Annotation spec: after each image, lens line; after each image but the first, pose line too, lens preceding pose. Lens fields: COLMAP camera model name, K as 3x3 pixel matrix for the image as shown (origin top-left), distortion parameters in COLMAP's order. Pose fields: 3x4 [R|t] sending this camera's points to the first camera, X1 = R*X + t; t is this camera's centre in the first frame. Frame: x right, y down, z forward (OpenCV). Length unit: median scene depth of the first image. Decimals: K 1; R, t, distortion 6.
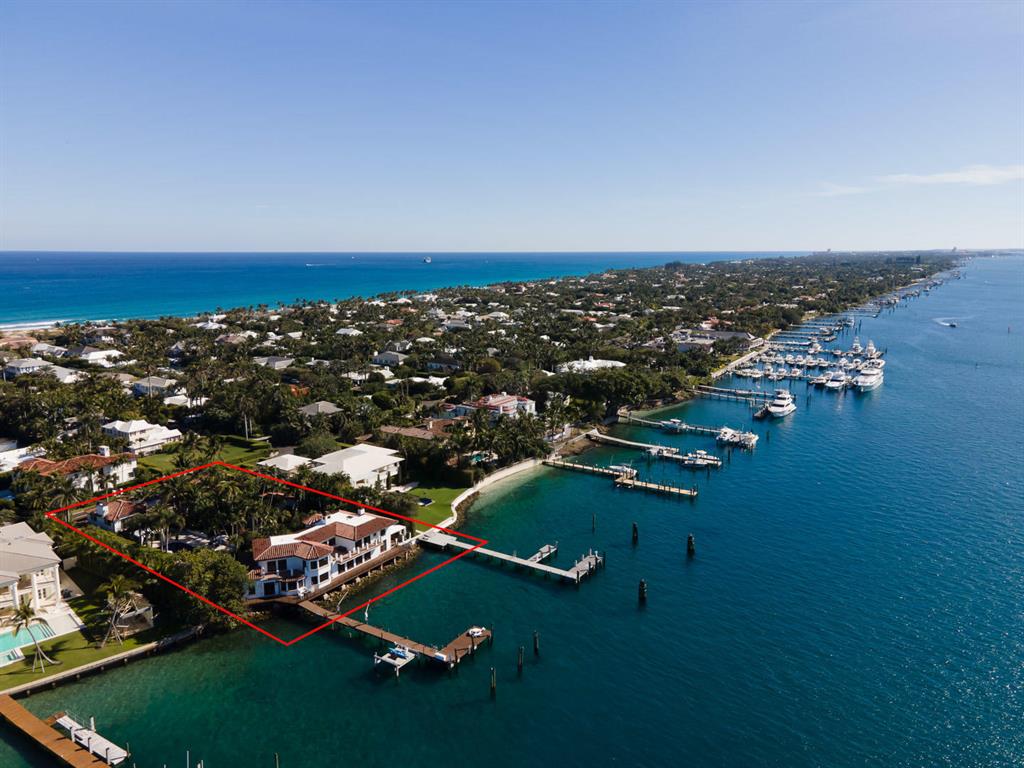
lens RADIAL K [[747.5, 0, 504.2], [0, 747.5, 385.8], [0, 0, 1]] dist [0.039061, 0.006040]
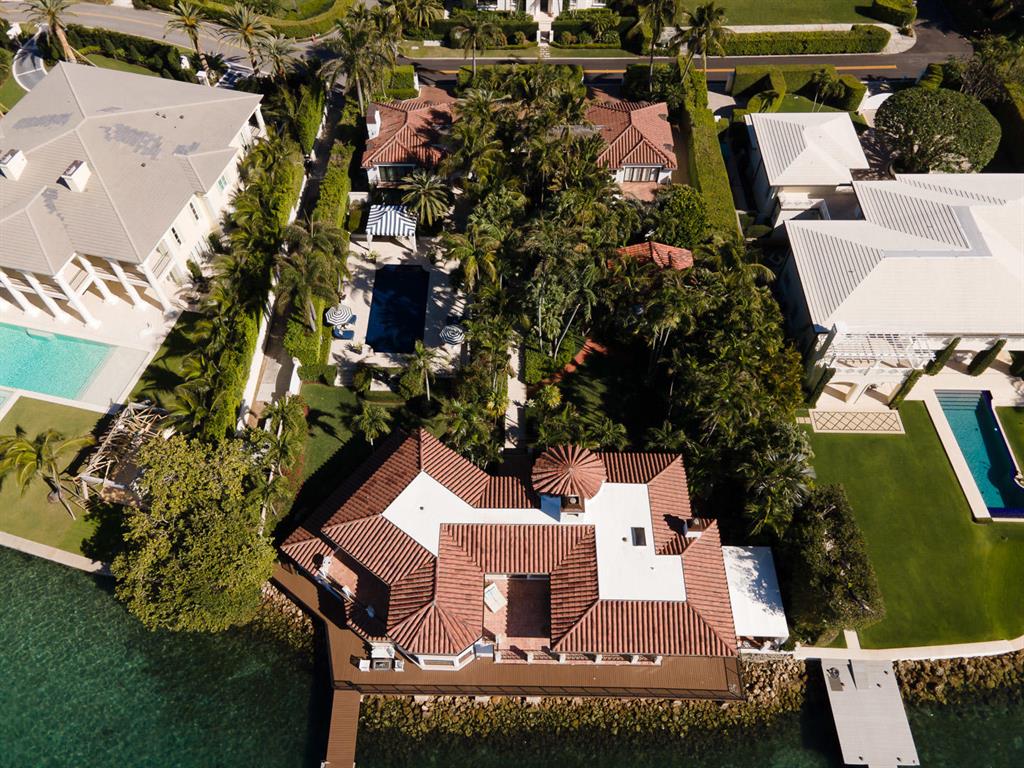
lens RADIAL K [[747.5, 0, 504.2], [0, 747.5, 385.8], [0, 0, 1]] dist [0.039061, 0.006040]
pose [[0.540477, 0.688317, -0.483843, -0.118982], [-0.148043, 0.643903, 0.750648, -0.121923], [0.828232, -0.334078, 0.449915, 0.815757]]
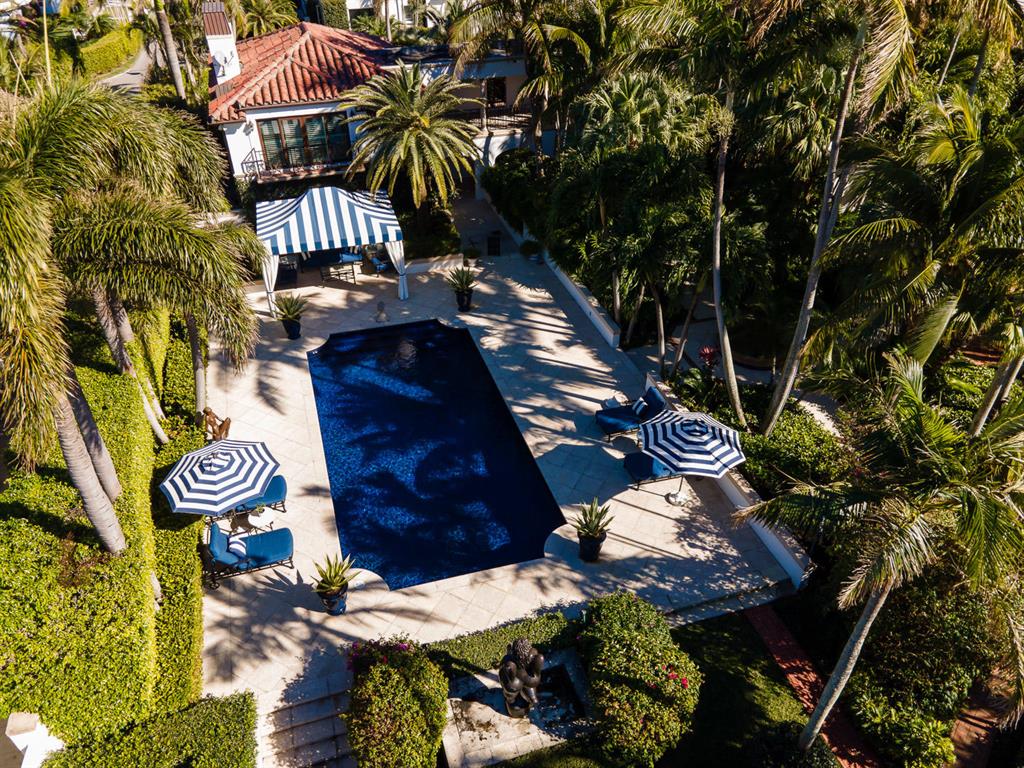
lens RADIAL K [[747.5, 0, 504.2], [0, 747.5, 385.8], [0, 0, 1]] dist [0.039061, 0.006040]
pose [[0.773612, 0.370638, -0.513956, -0.340743], [-0.103211, 0.873965, 0.474904, 0.141712], [0.625197, -0.314346, 0.714364, 0.903302]]
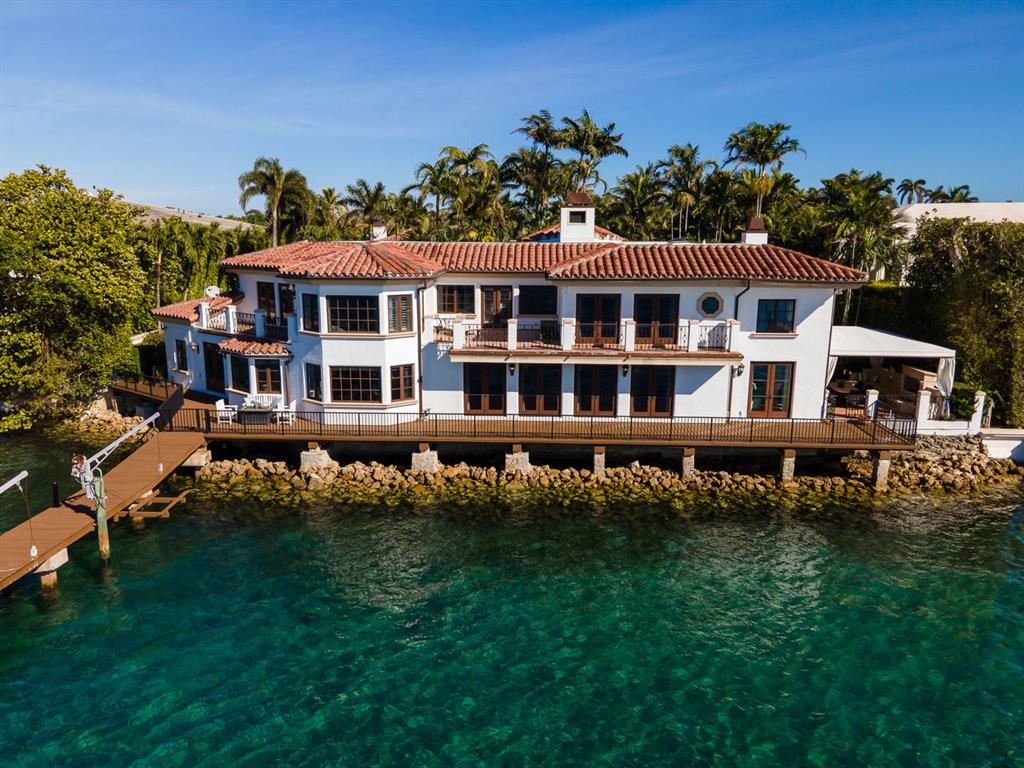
lens RADIAL K [[747.5, 0, 504.2], [0, 747.5, 385.8], [0, 0, 1]] dist [0.039061, 0.006040]
pose [[0.517278, 0.178288, -0.837041, -0.026129], [-0.159554, 0.981002, 0.110349, 0.202286], [0.840813, 0.076472, 0.535897, 0.830585]]
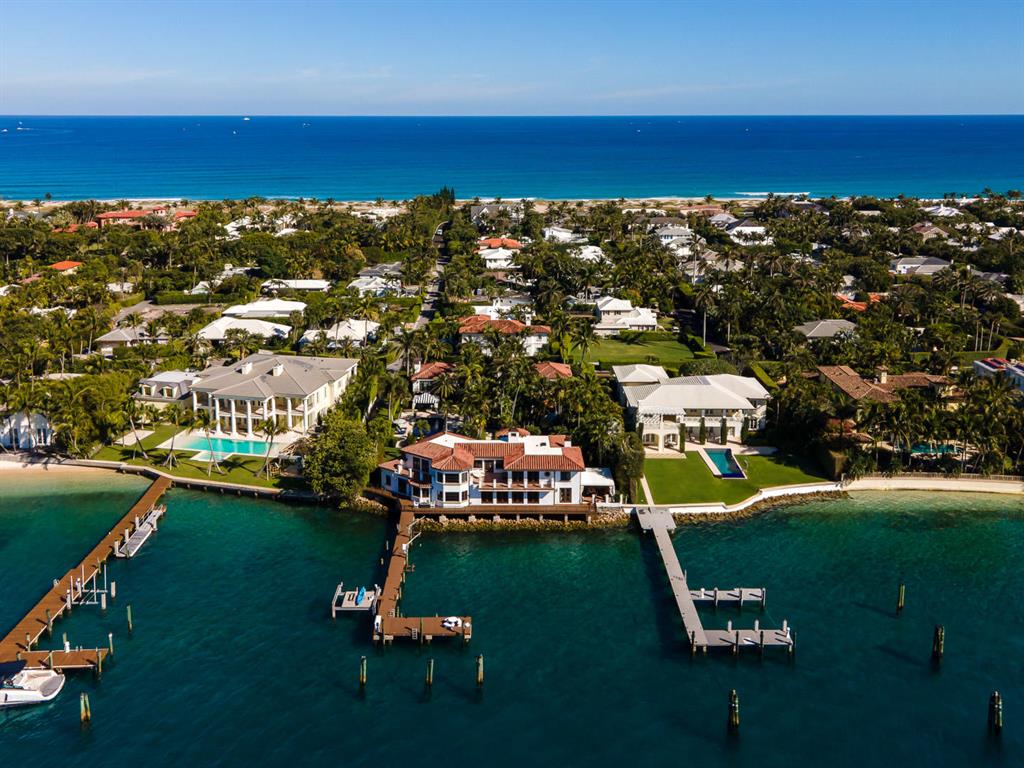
lens RADIAL K [[970.6, 0, 501.0], [0, 970.6, 262.6], [0, 0, 1]] dist [0.032148, 0.004382]
pose [[0.549955, 0.131921, -0.824710, 0.579637], [-0.151764, 0.986792, 0.056645, -0.062574], [0.821290, 0.094009, 0.562713, 0.377112]]
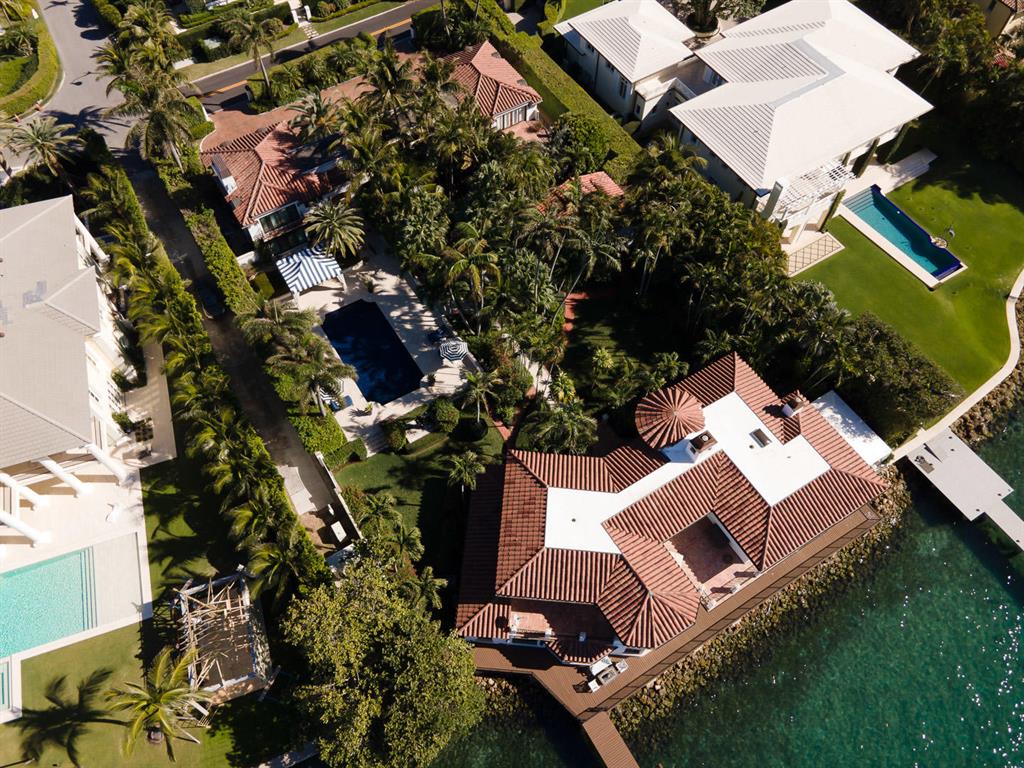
lens RADIAL K [[747.5, 0, 504.2], [0, 747.5, 385.8], [0, 0, 1]] dist [0.039061, 0.006040]
pose [[0.908928, 0.361139, -0.208395, -0.252556], [-0.076182, 0.635232, 0.768555, -0.116779], [0.409934, -0.682685, 0.604893, 0.741959]]
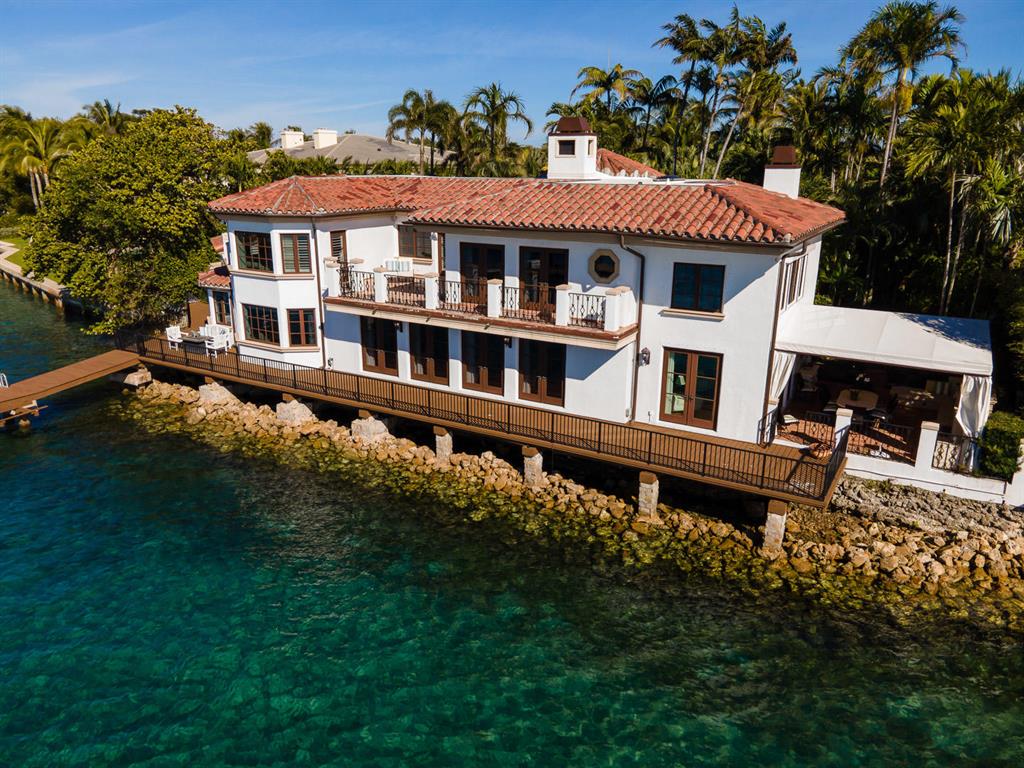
lens RADIAL K [[747.5, 0, 504.2], [0, 747.5, 385.8], [0, 0, 1]] dist [0.039061, 0.006040]
pose [[0.046121, 0.288120, -0.956483, -0.018743], [-0.184912, 0.943417, 0.275268, 0.179335], [0.981672, 0.164169, 0.096788, 0.952383]]
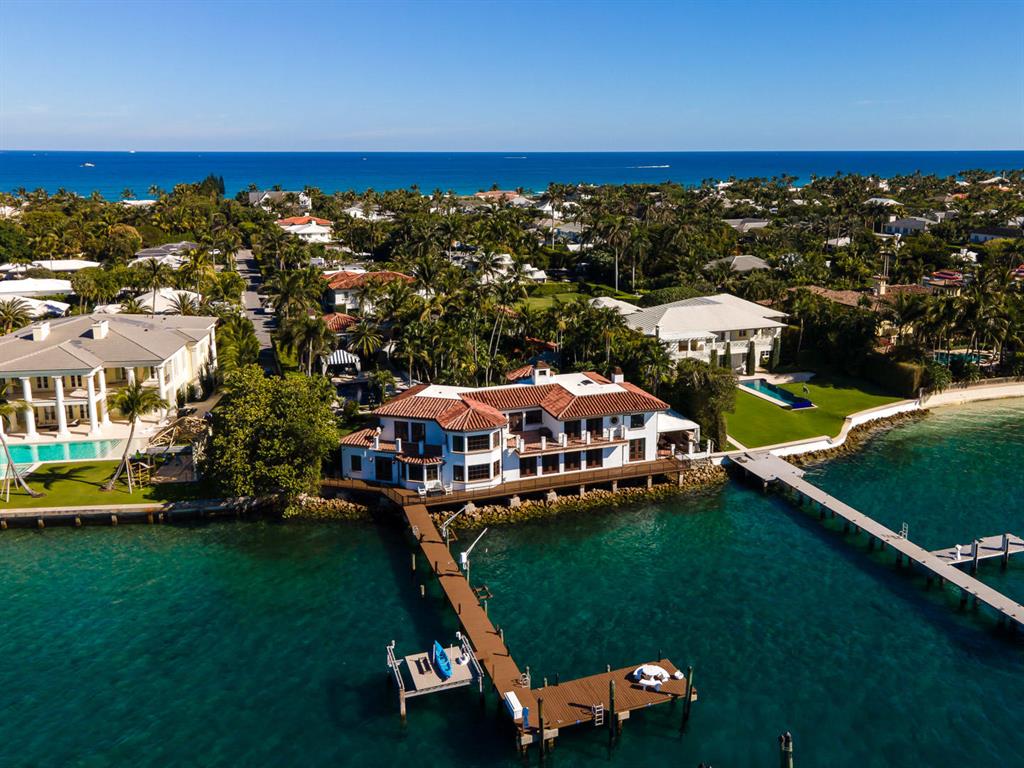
lens RADIAL K [[897.0, 0, 553.8], [0, 897.0, 303.2], [0, 0, 1]] dist [0.040327, 0.003299]
pose [[0.808471, 0.101796, -0.579665, 0.135540], [-0.107621, 0.993892, 0.024437, 0.106865], [0.578612, 0.042628, 0.814488, 0.470614]]
